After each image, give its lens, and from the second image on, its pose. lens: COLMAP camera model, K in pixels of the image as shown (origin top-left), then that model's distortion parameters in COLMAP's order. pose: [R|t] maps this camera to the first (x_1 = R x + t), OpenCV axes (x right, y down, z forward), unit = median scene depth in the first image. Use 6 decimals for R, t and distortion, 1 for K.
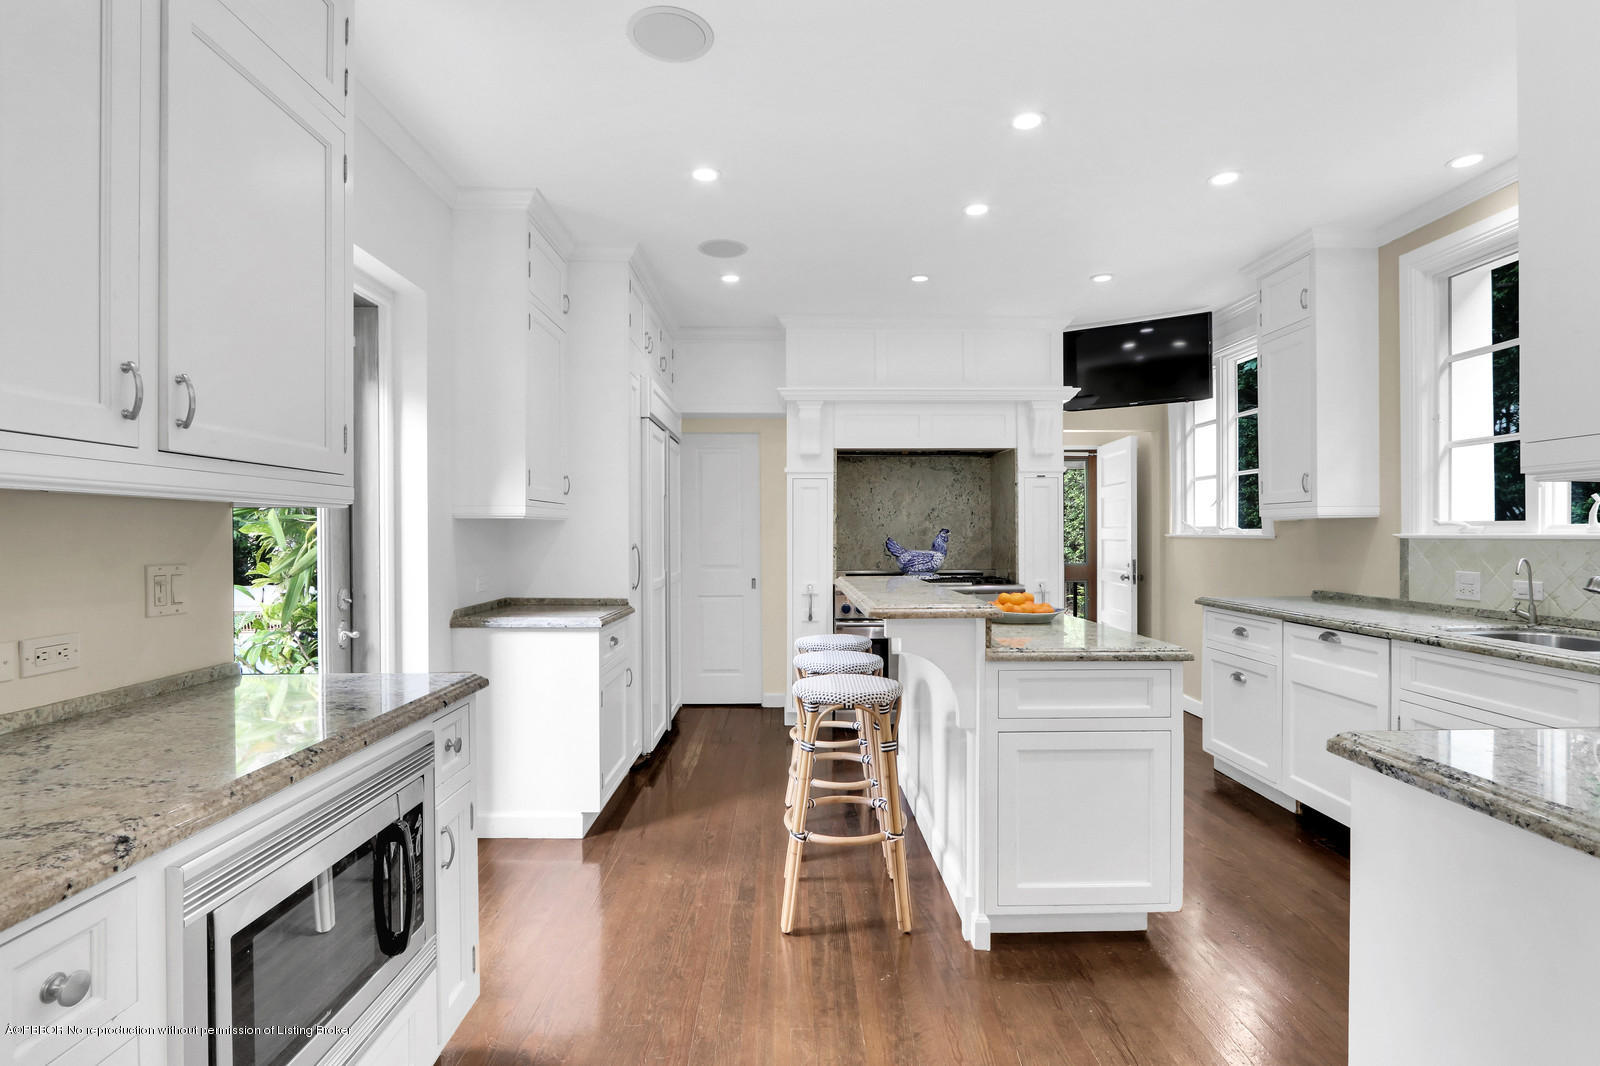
lens RADIAL K [[770.6, 0, 802.5], [0, 770.6, 536.4], [0, 0, 1]] dist [-0.018121, -0.000730]
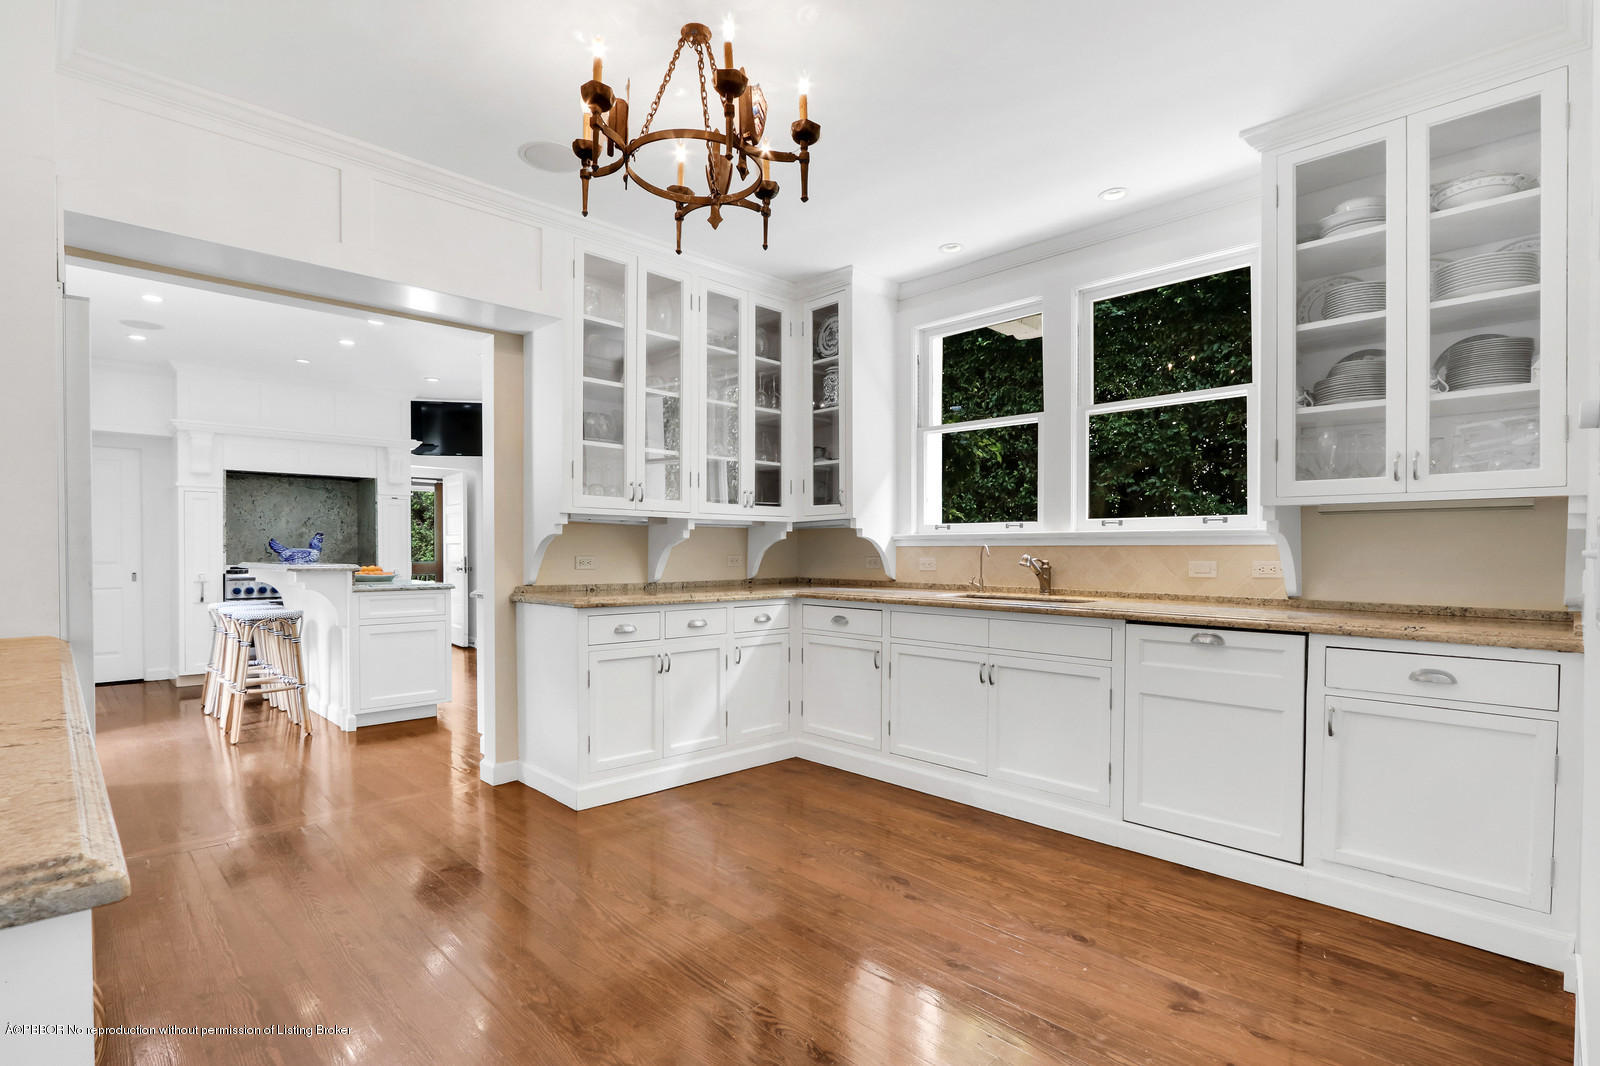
lens RADIAL K [[770.6, 0, 795.6], [0, 770.6, 556.5], [0, 0, 1]] dist [-0.018121, -0.000730]
pose [[0.727462, -0.002456, 0.686143, -0.138207], [-0.001546, 0.999985, 0.005218, 0.024575], [-0.686146, -0.004857, 0.727448, -0.591455]]
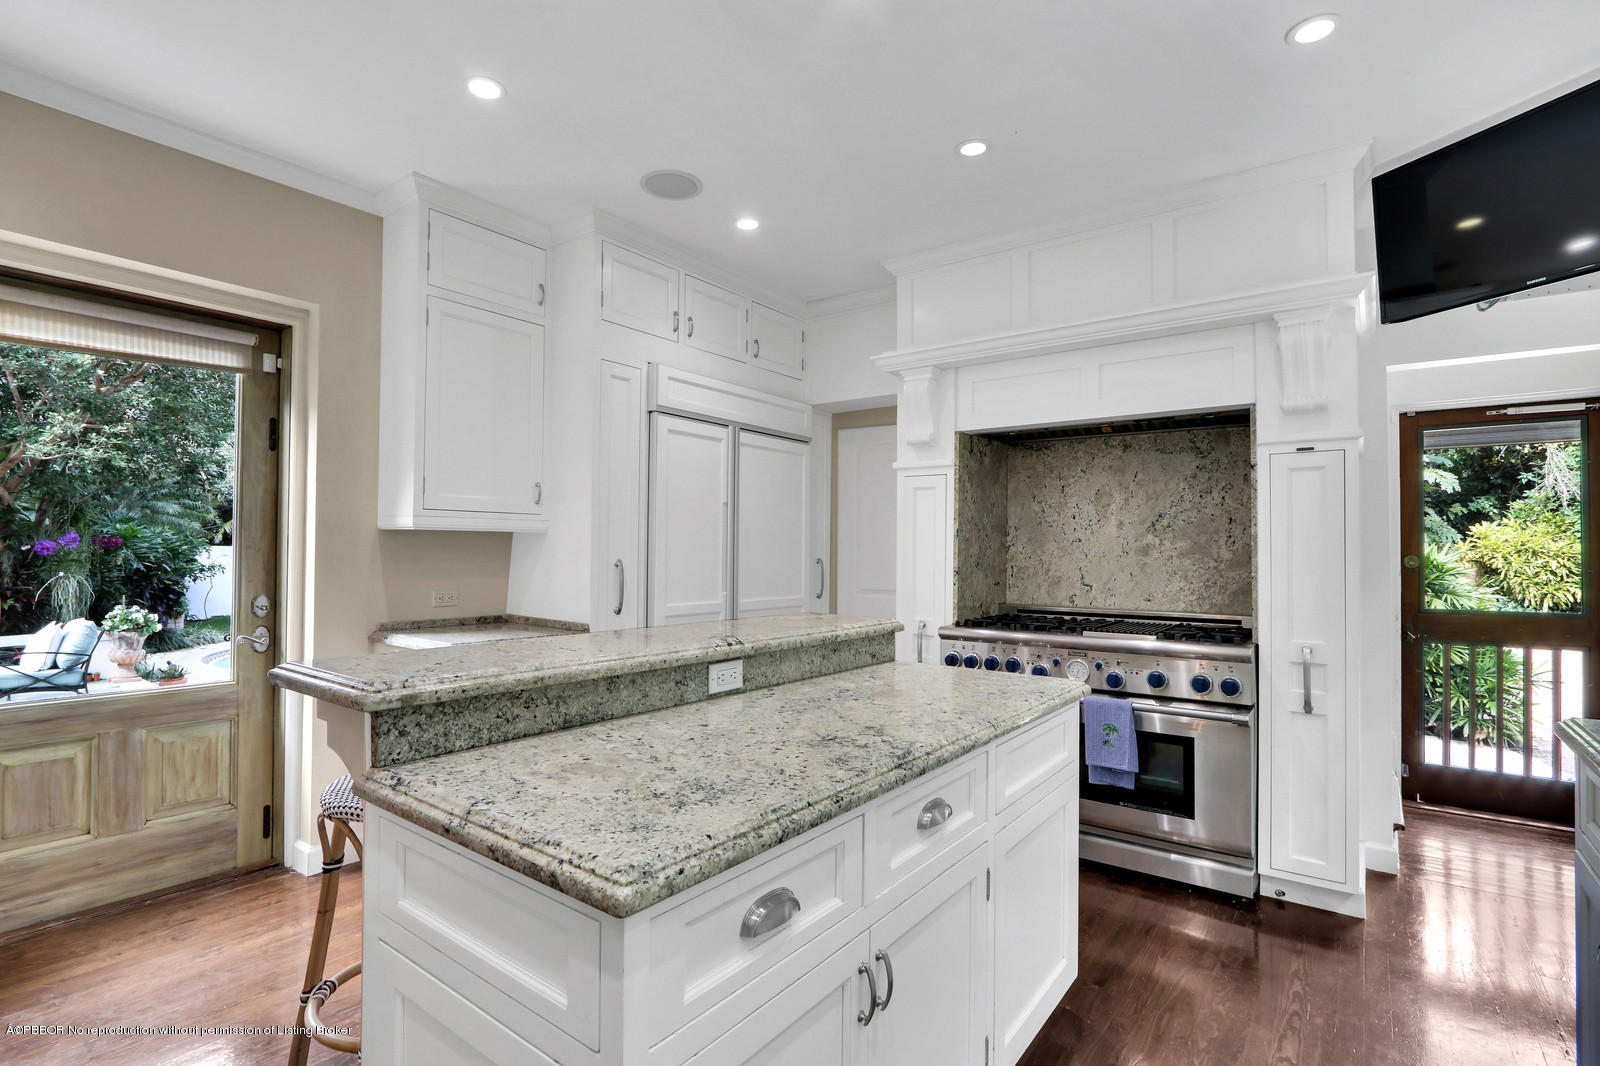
lens RADIAL K [[770.6, 0, 790.3], [0, 770.6, 534.0], [0, 0, 1]] dist [-0.018121, -0.000730]
pose [[0.782877, -0.004908, -0.622157, 0.359368], [-0.012684, 0.999635, -0.023847, -0.000971], [0.622047, 0.026560, 0.782529, 0.351975]]
